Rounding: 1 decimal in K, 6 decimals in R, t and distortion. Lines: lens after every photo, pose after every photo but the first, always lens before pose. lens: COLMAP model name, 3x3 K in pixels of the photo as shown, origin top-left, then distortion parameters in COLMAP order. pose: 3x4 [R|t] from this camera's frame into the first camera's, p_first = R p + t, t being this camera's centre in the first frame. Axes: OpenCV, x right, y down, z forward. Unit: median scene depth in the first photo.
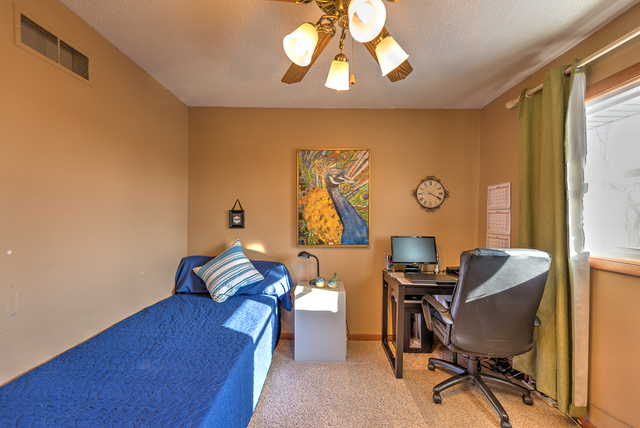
lens RADIAL K [[248.3, 0, 320.0], [0, 248.3, 214.0], [0, 0, 1]] dist [0.002328, 0.000054]
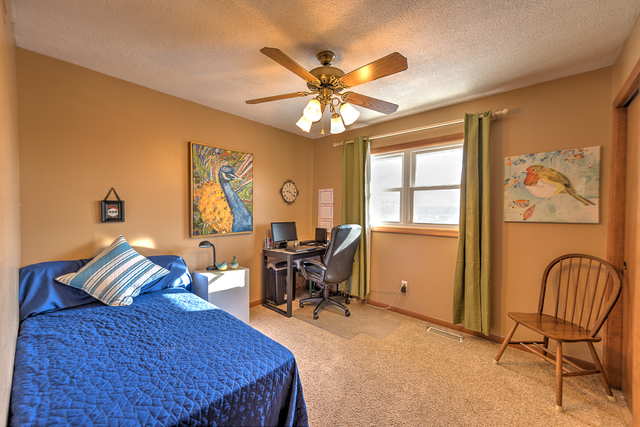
lens RADIAL K [[248.3, 0, 320.0], [0, 248.3, 213.5], [0, 0, 1]] dist [0.002328, 0.000054]
pose [[0.664821, -0.016942, 0.746811, -0.509487], [-0.008151, 0.999519, 0.029931, -0.003767], [-0.746958, -0.025985, 0.664363, -0.079652]]
